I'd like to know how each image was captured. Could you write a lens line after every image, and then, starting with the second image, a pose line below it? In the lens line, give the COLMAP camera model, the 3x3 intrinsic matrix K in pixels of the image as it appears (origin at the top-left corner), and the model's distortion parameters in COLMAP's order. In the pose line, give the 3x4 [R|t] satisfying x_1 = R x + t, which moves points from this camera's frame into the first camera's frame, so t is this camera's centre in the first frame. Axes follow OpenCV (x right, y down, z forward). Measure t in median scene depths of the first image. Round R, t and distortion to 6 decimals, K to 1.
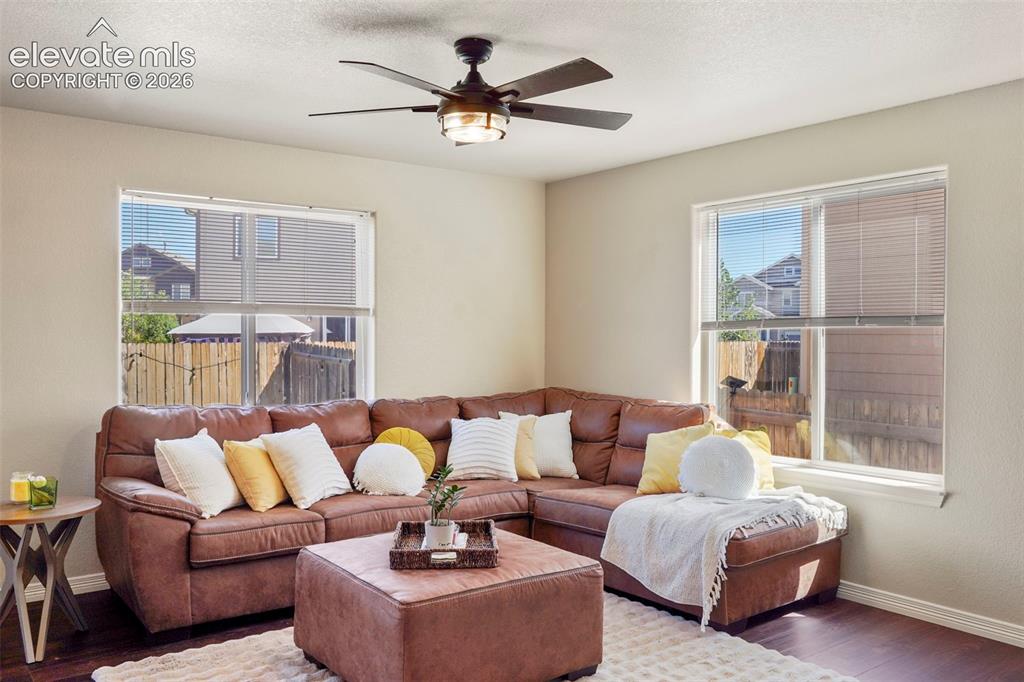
lens RADIAL K [[824.2, 0, 514.0], [0, 824.2, 330.0], [0, 0, 1]] dist [-0.007102, -0.006196]
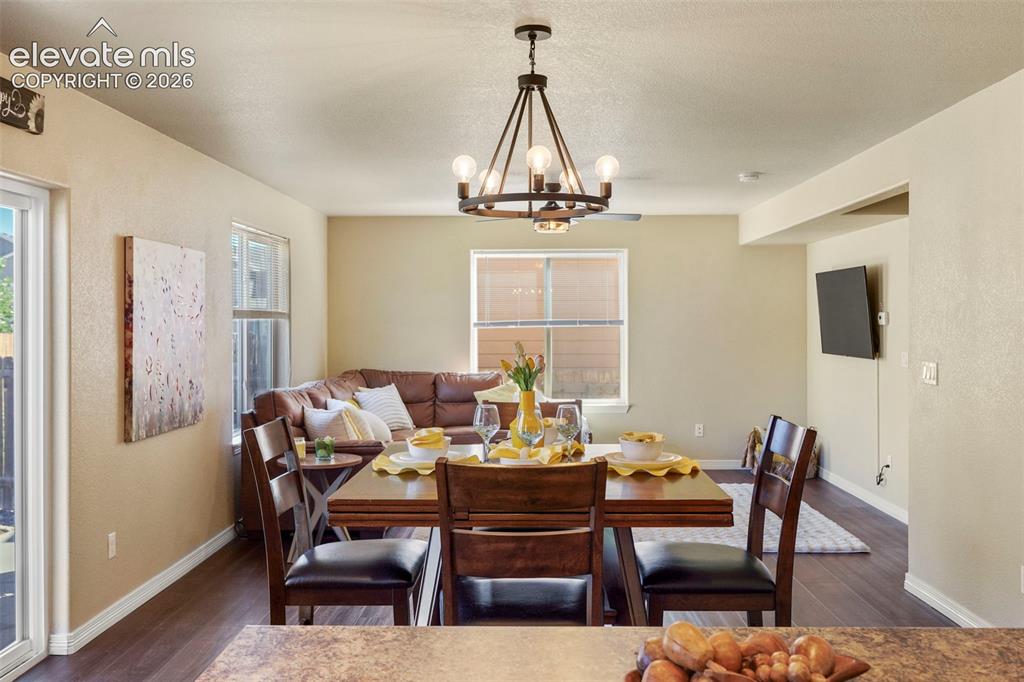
lens RADIAL K [[824.2, 0, 514.0], [0, 824.2, 330.0], [0, 0, 1]] dist [-0.007102, -0.006196]
pose [[0.656619, -0.011949, 0.754128, -0.975622], [0.000585, 0.999882, 0.015334, -0.021431], [-0.754222, -0.009627, 0.656549, -0.125308]]
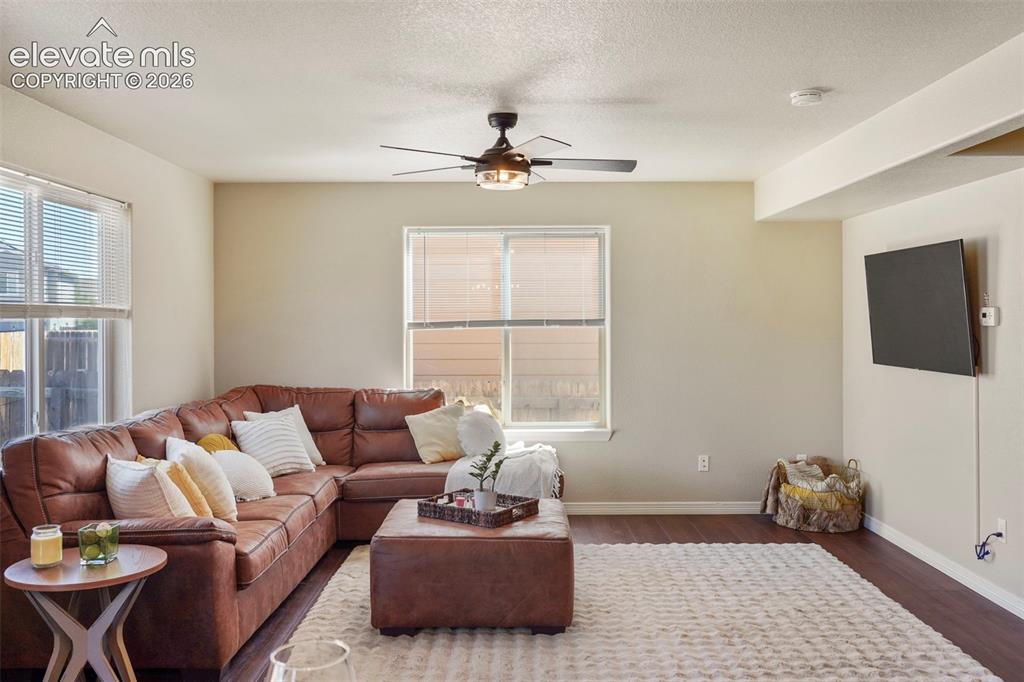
lens RADIAL K [[824.2, 0, 514.0], [0, 824.2, 330.0], [0, 0, 1]] dist [-0.007102, -0.006196]
pose [[0.630077, -0.014421, 0.776399, -0.651730], [0.001755, 0.999851, 0.017148, -0.021039], [-0.776531, -0.009442, 0.630008, 0.106868]]
